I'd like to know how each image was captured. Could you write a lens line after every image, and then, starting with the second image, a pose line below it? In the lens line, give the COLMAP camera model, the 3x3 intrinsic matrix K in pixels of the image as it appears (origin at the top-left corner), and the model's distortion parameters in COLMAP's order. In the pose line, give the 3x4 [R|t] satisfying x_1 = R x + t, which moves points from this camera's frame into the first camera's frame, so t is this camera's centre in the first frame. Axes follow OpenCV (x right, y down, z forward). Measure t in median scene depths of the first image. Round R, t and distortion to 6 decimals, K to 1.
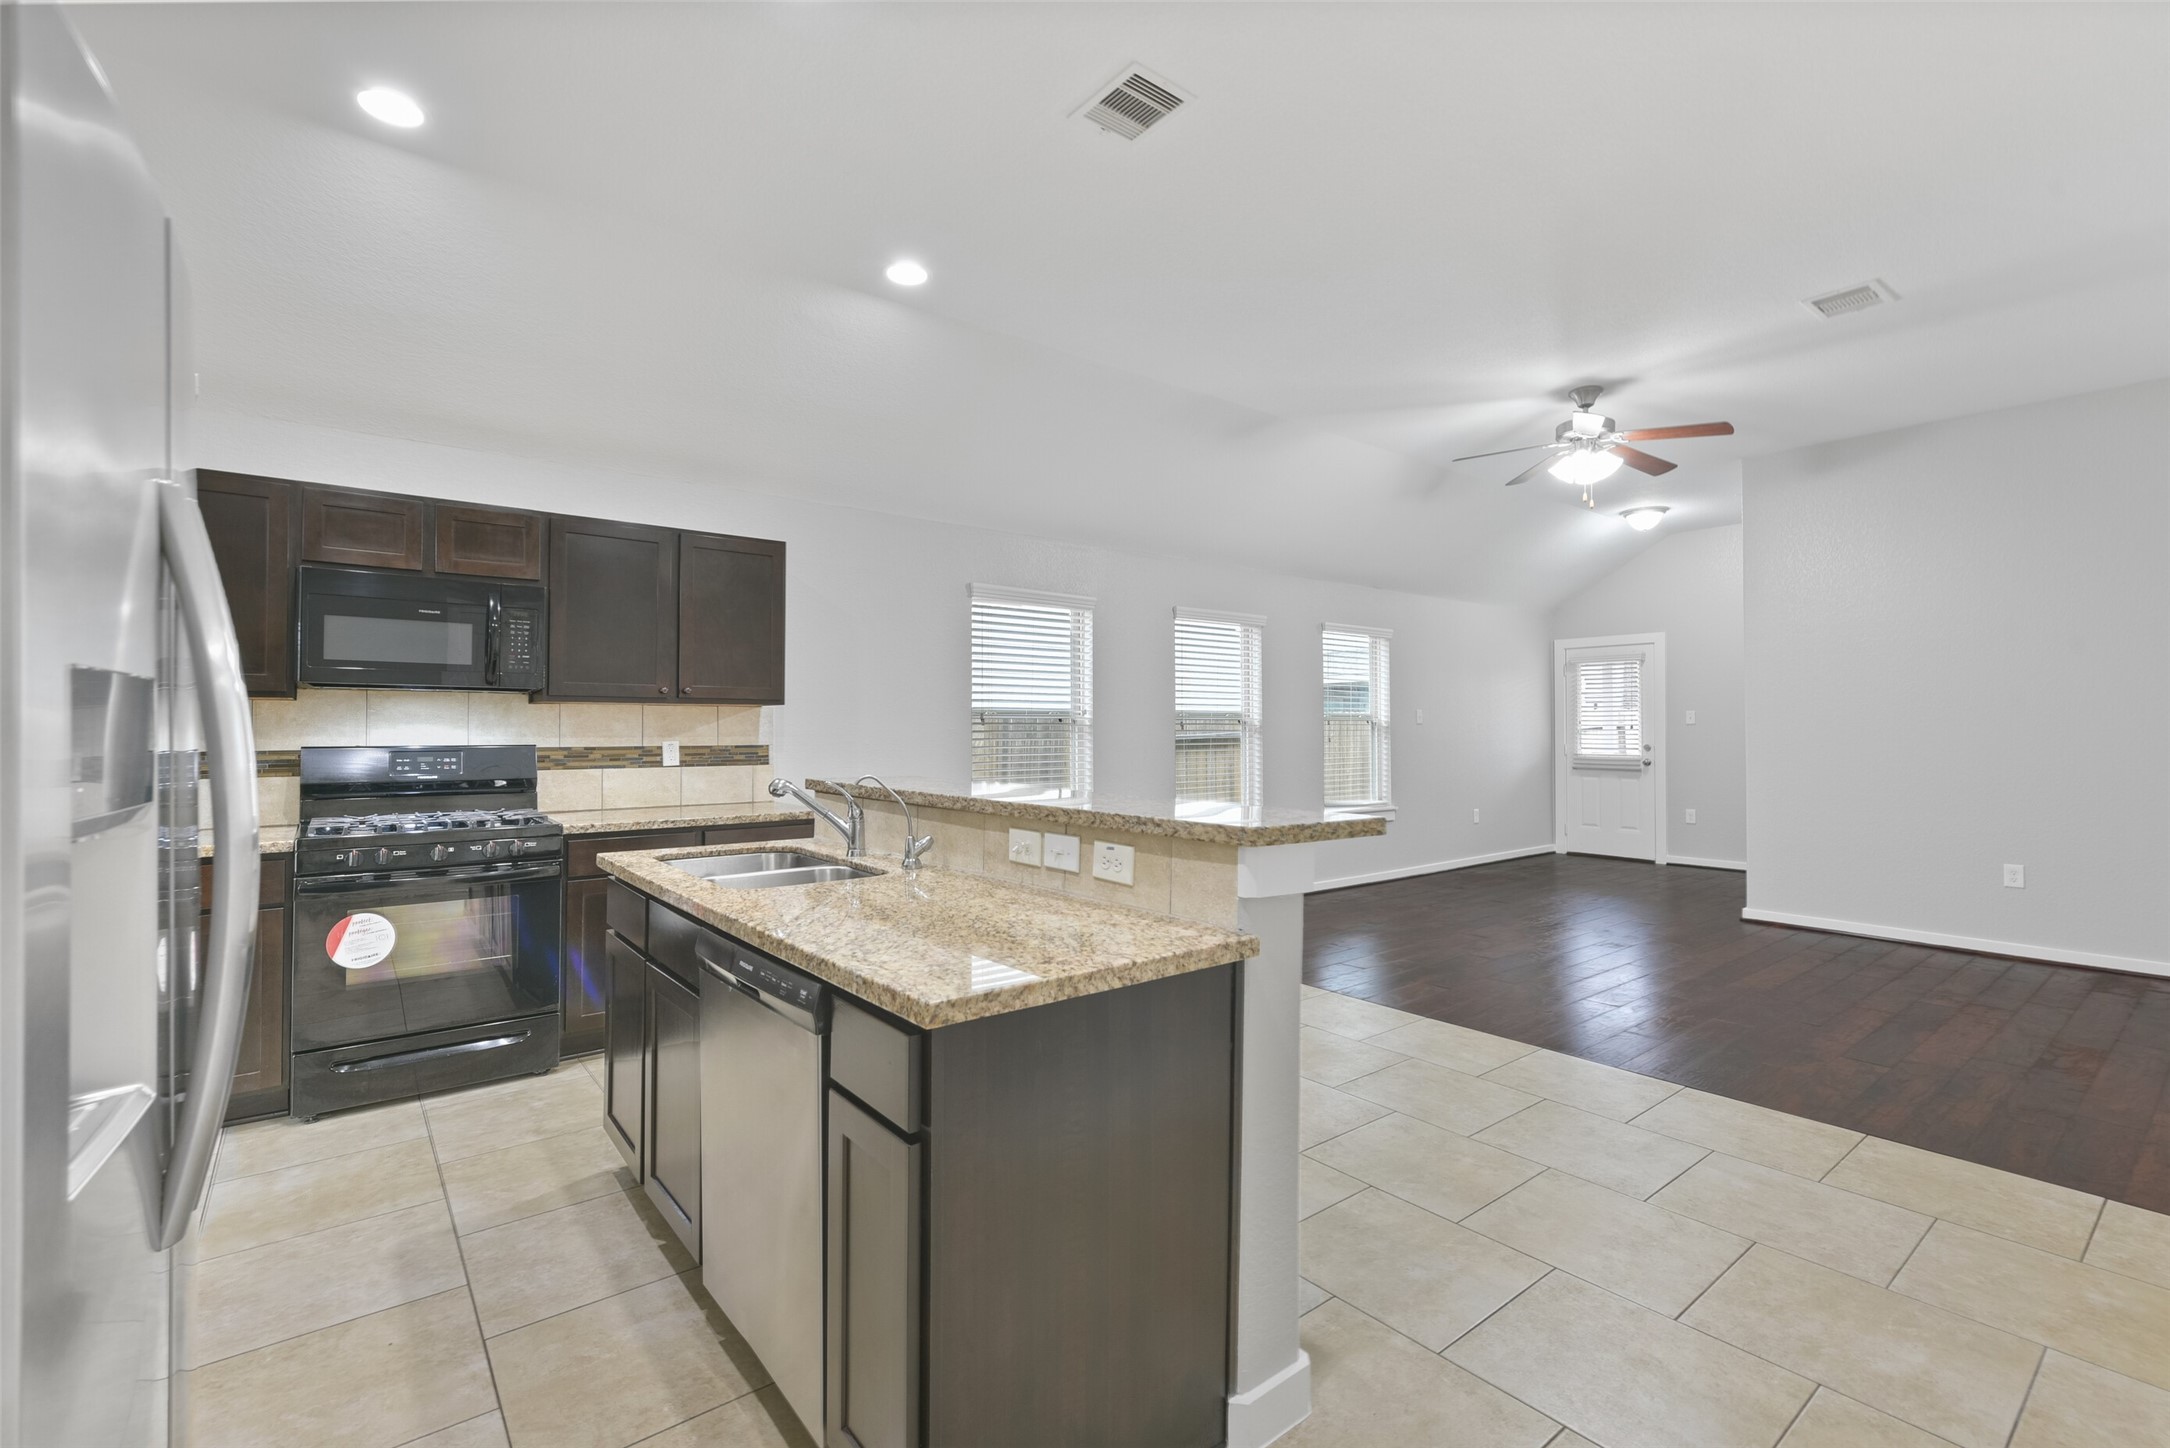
lens RADIAL K [[942.6, 0, 1071.0], [0, 942.6, 711.4], [0, 0, 1]] dist [-0.001830, 0.000736]
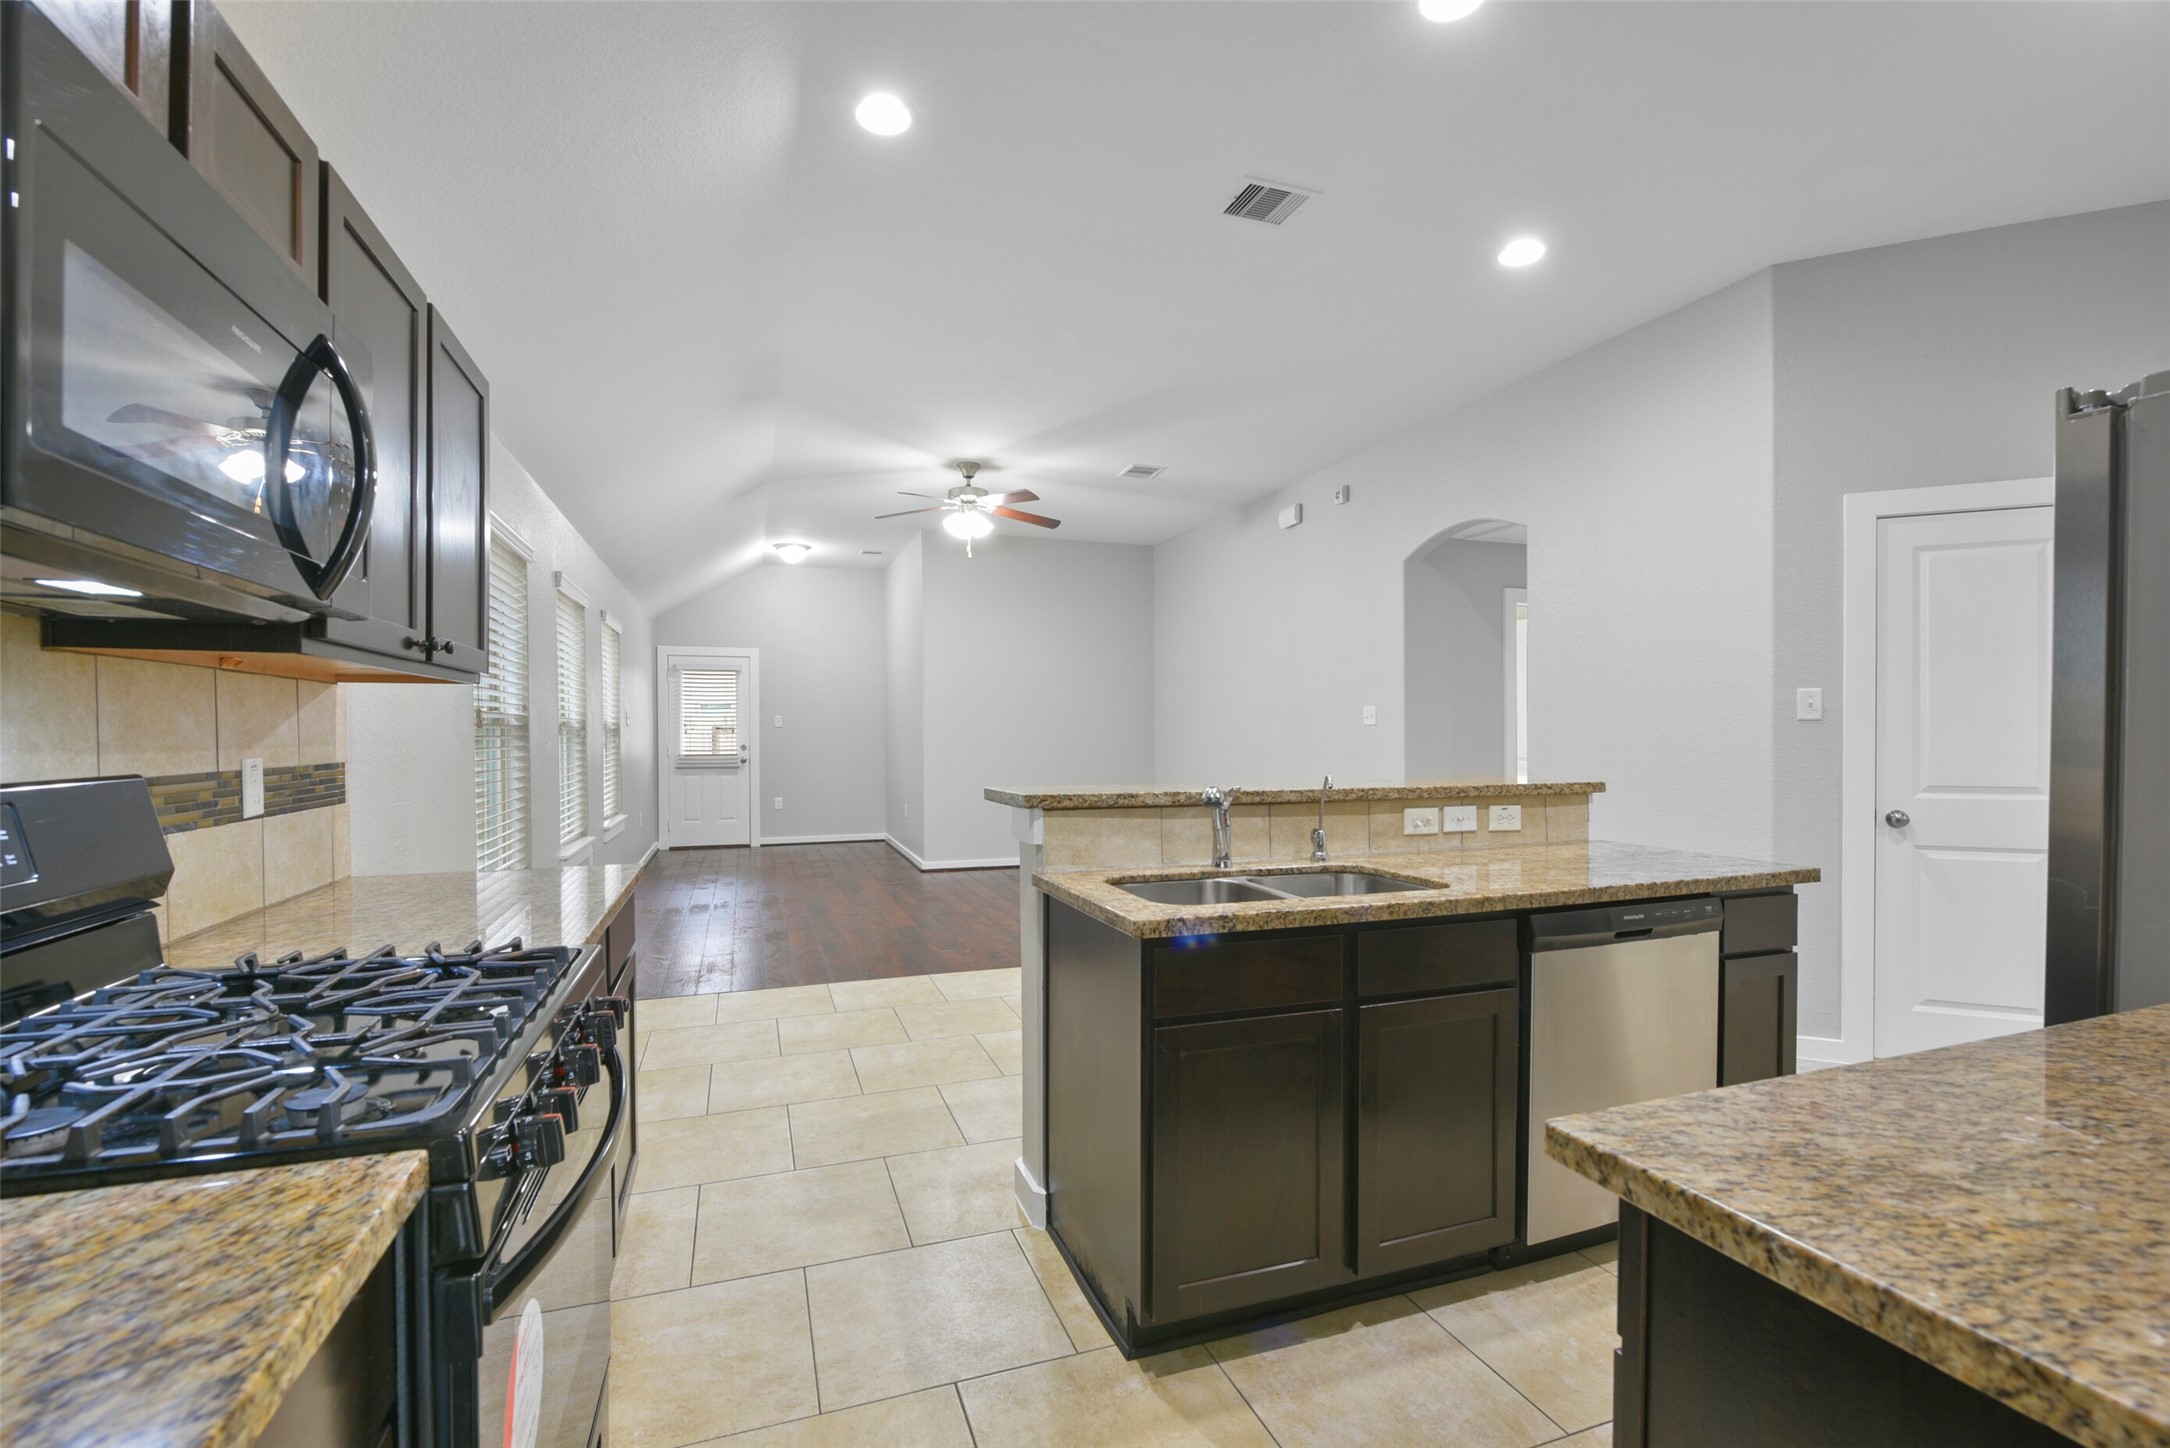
lens RADIAL K [[942.6, 0, 1070.3], [0, 942.6, 732.7], [0, 0, 1]] dist [-0.001830, 0.000736]
pose [[0.320784, -0.001909, 0.947151, -0.622199], [-0.016516, 0.999835, 0.007608, 0.009612], [-0.947009, -0.018083, 0.320699, 0.458343]]
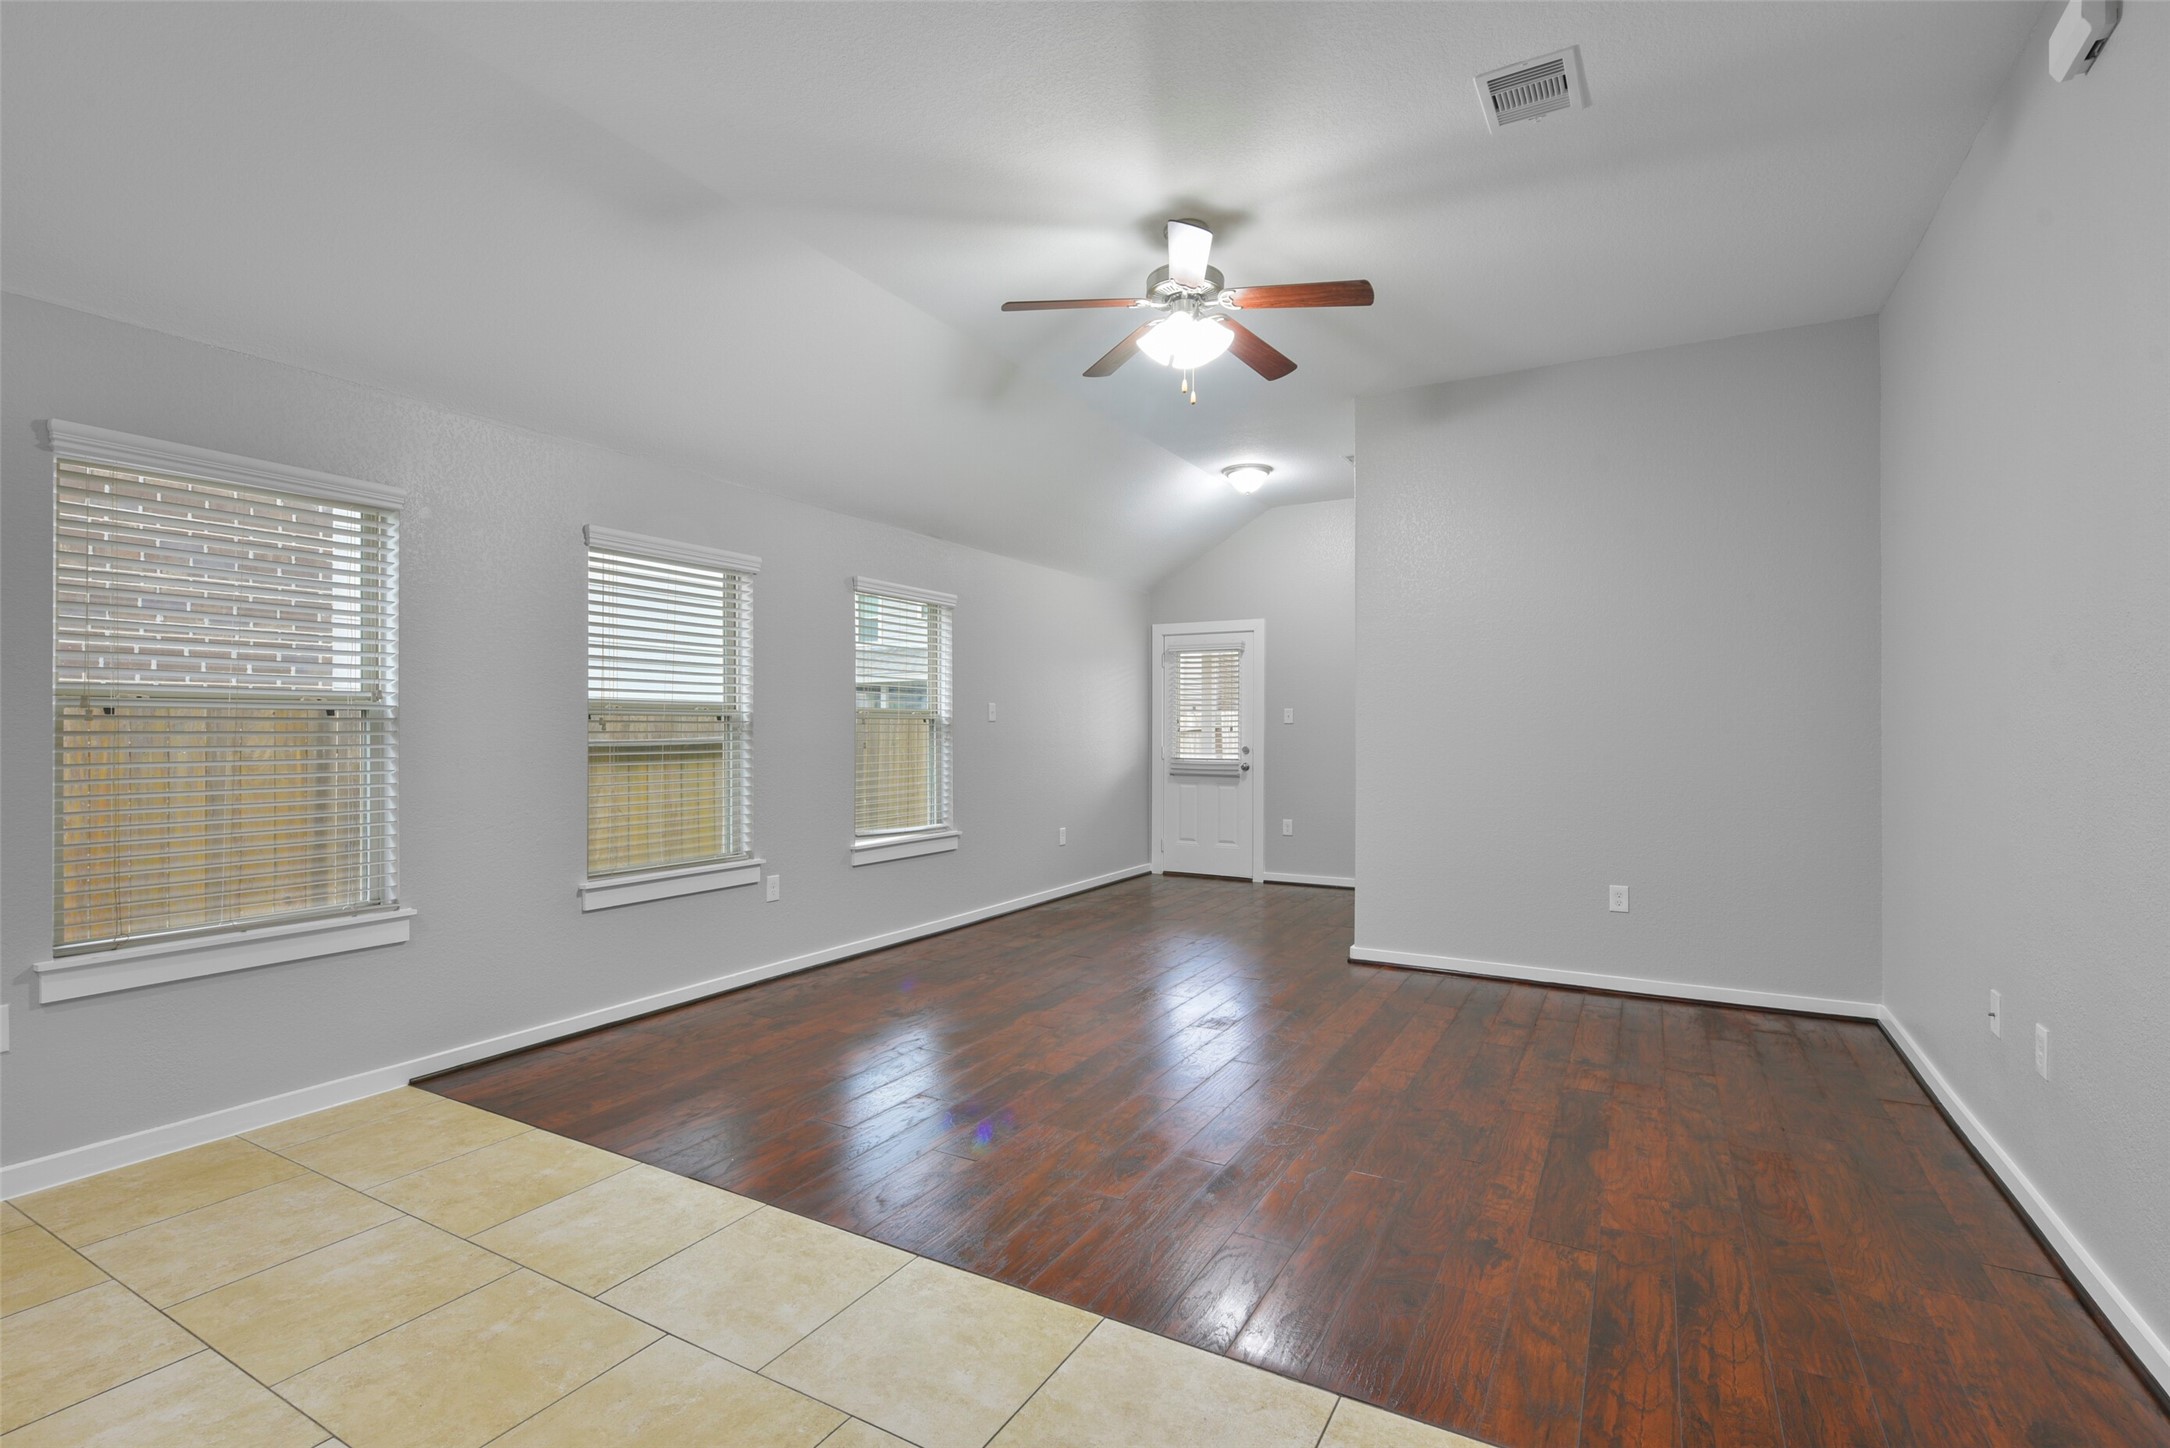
lens RADIAL K [[1001.4, 0, 1075.7], [0, 1001.4, 726.4], [0, 0, 1]] dist [-0.011376, -0.000381]
pose [[0.924586, 0.001623, 0.380969, 0.199326], [-0.007161, 0.999888, 0.013120, 0.008897], [-0.380906, -0.014858, 0.924495, 0.360287]]
